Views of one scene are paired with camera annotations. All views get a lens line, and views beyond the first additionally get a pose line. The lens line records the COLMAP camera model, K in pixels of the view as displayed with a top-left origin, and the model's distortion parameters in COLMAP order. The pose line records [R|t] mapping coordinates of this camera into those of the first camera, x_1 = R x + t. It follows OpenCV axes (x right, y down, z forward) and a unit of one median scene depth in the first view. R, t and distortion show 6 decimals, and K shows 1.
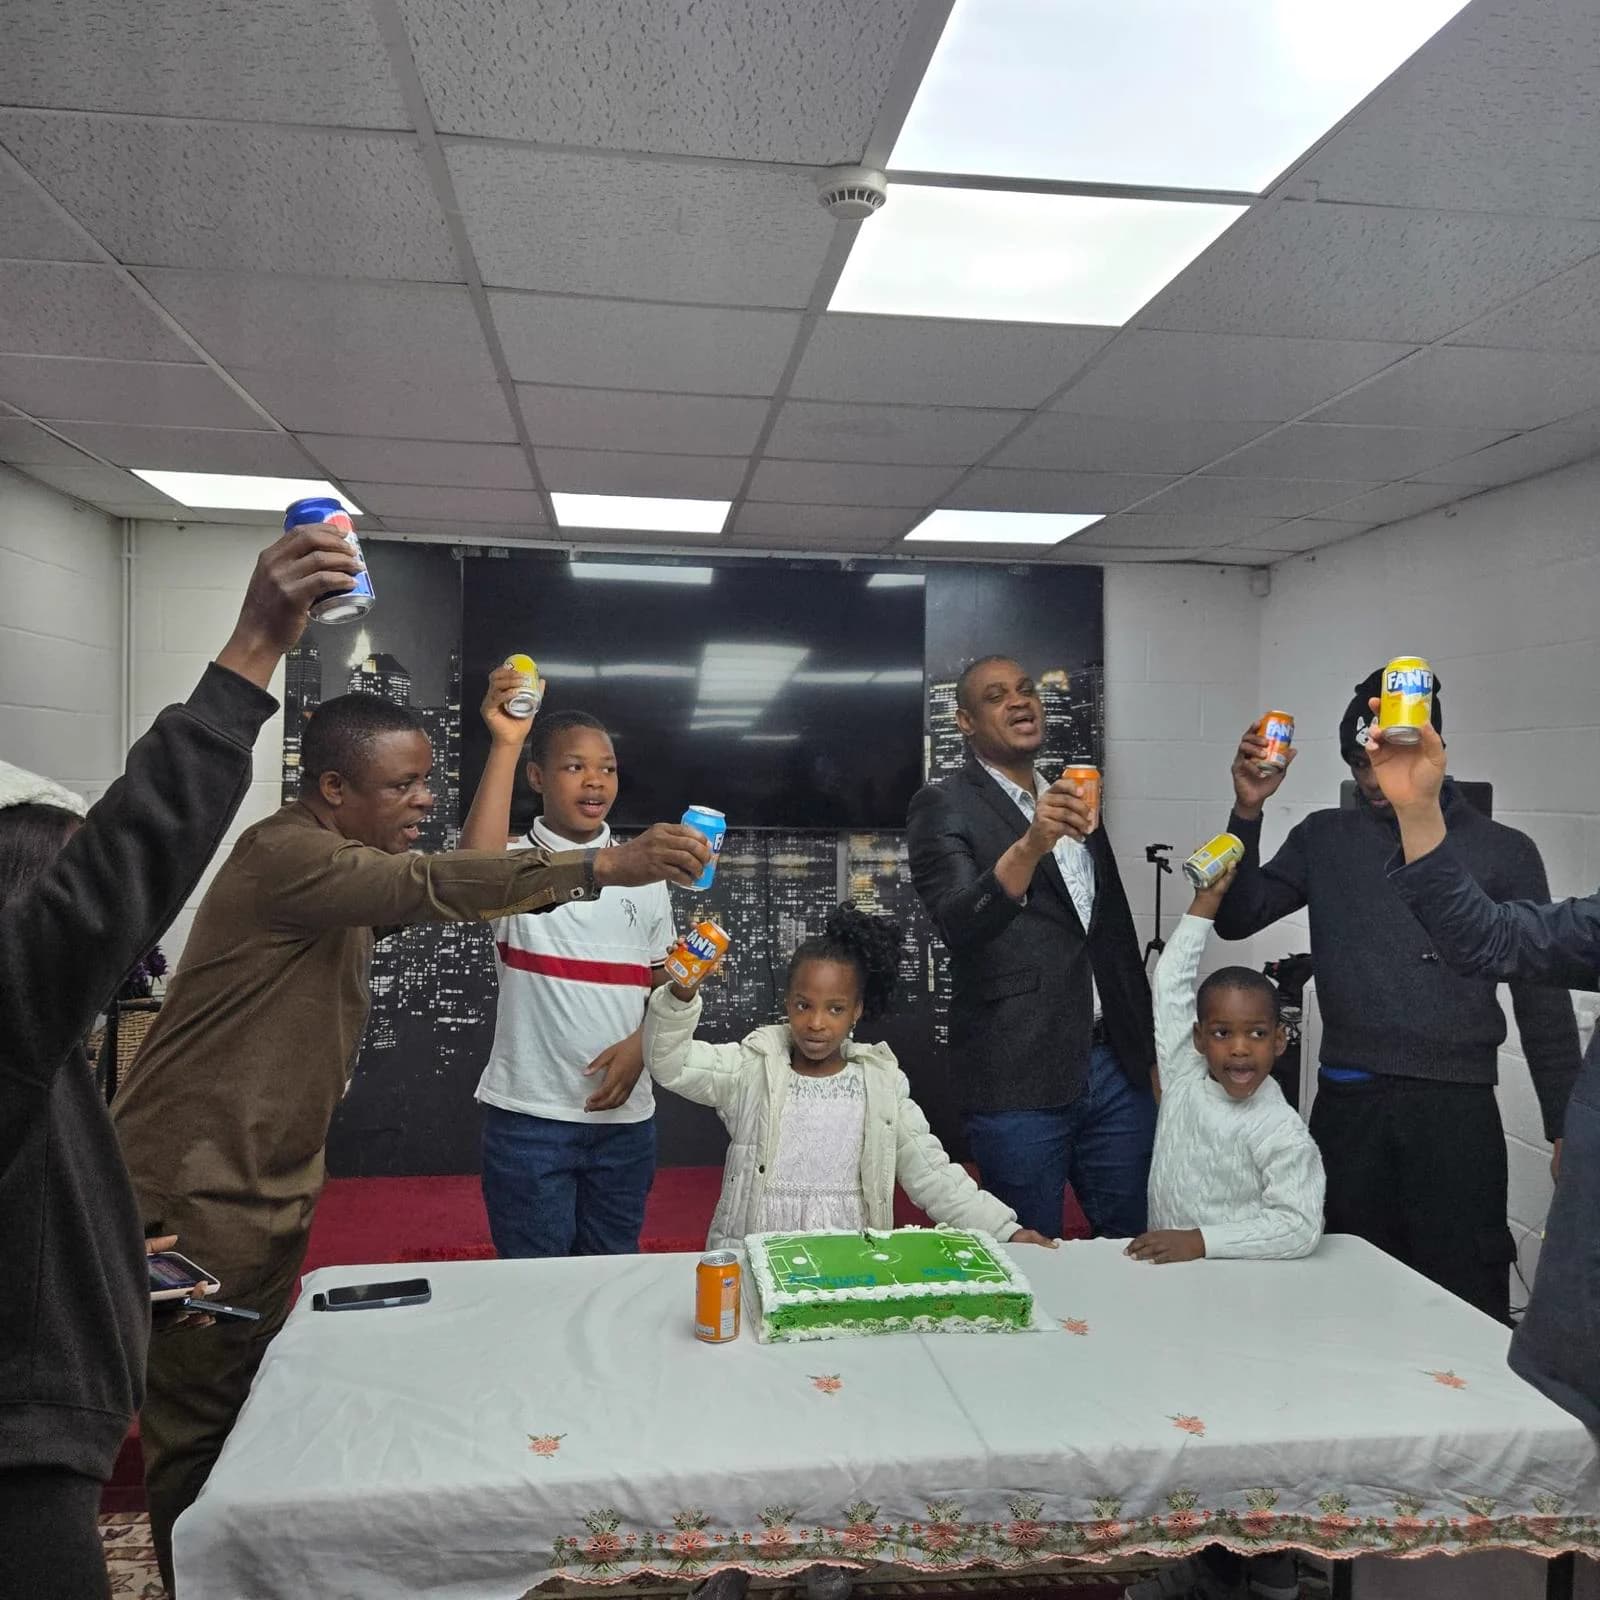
lens RADIAL K [[1504.3, 0, 803.5], [0, 1504.3, 791.8], [0, 0, 1]] dist [0.027615, 0.000000]
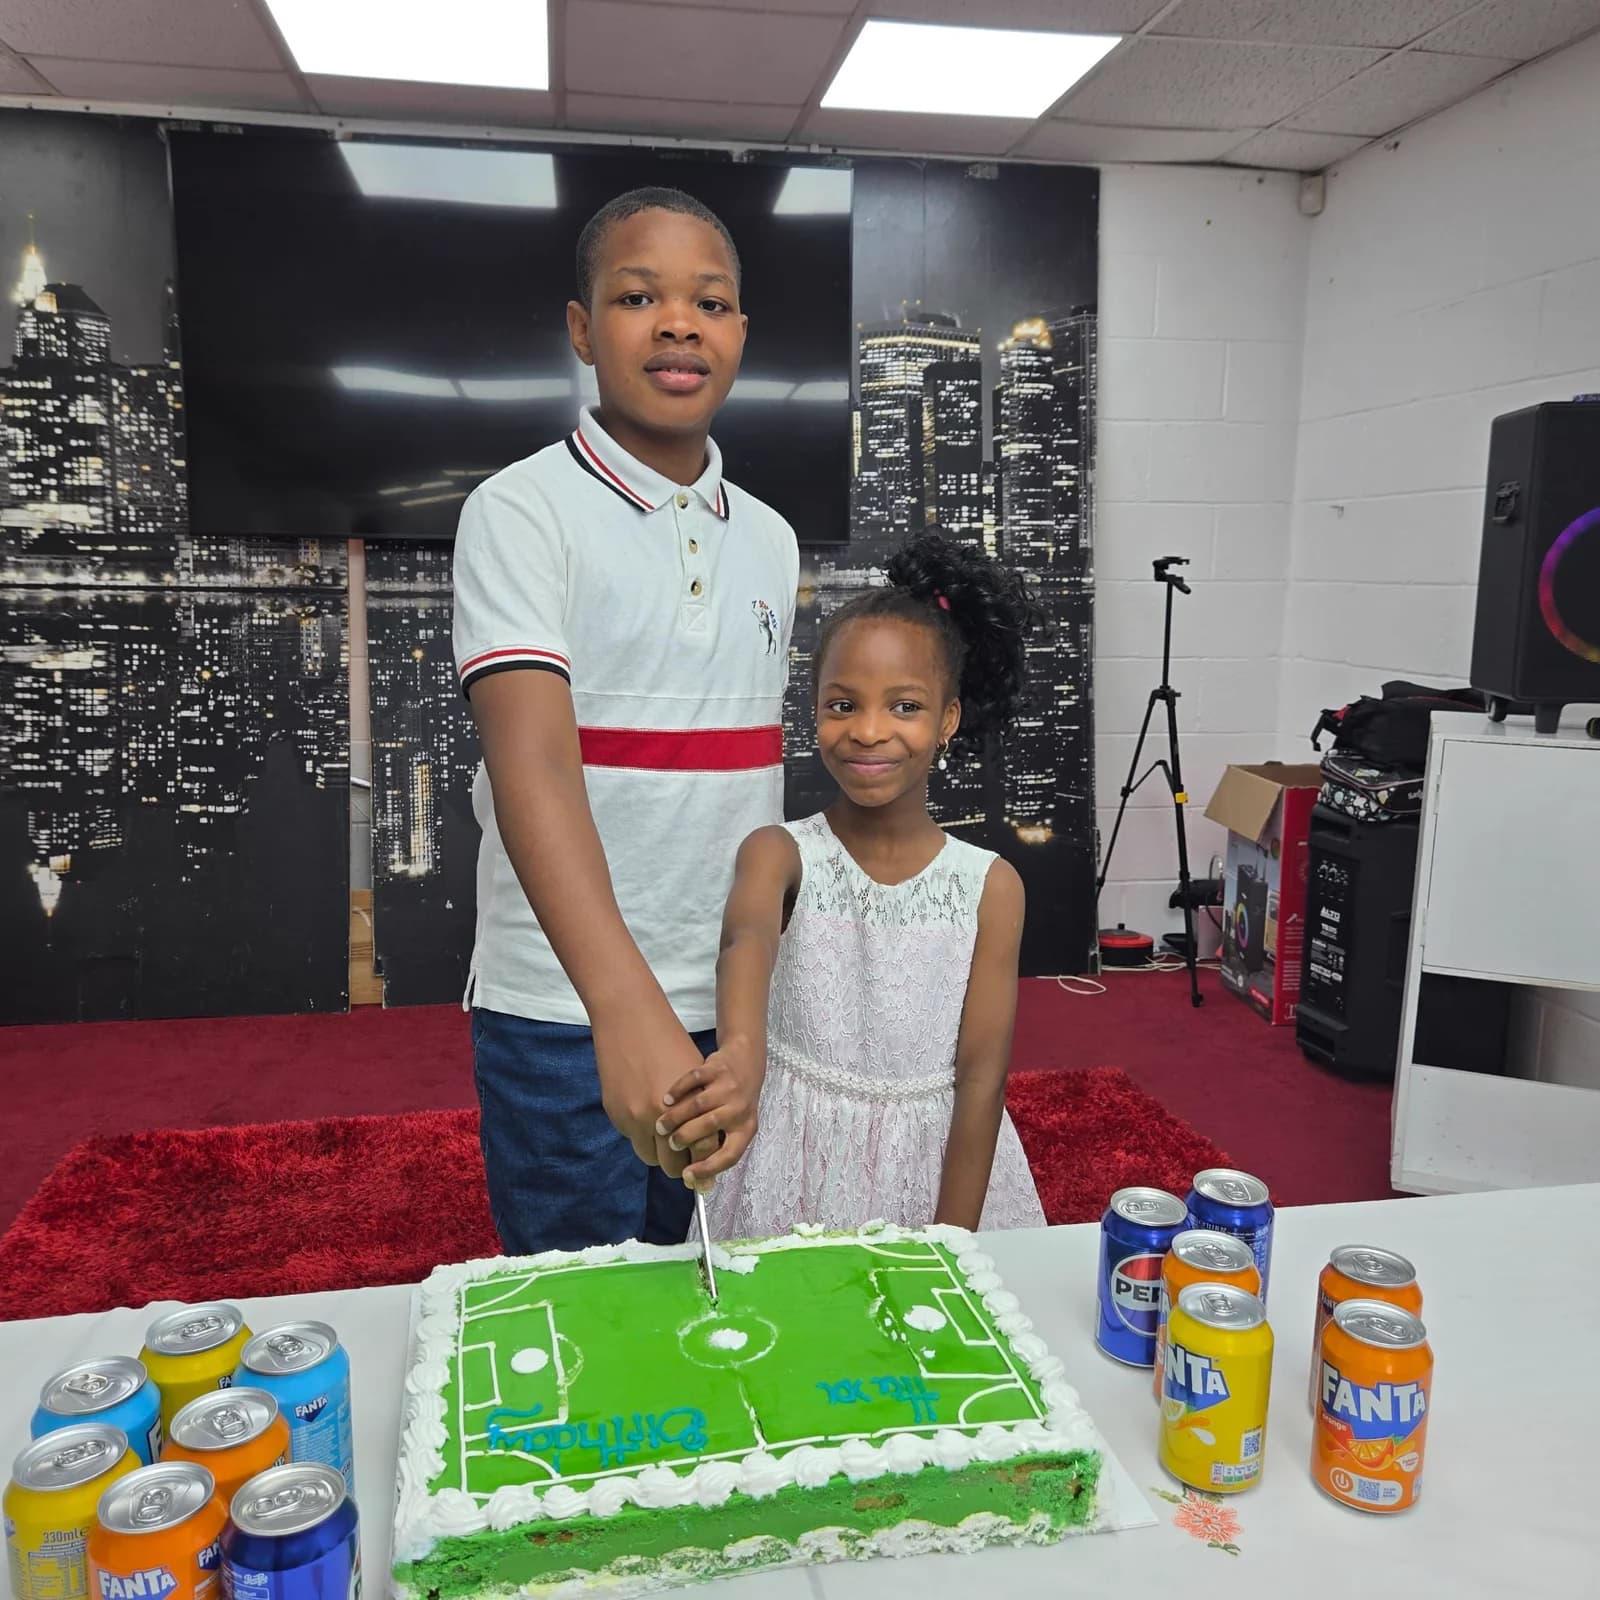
lens RADIAL K [[1561.8, 0, 812.6], [0, 1561.8, 804.3], [0, 0, 1]] dist [-0.004055, 0.000000]
pose [[0.998697, -0.016476, 0.048295, 0.023300], [0.009084, 0.988726, 0.149458, 0.040249], [-0.050213, -0.148825, 0.987588, 0.246472]]
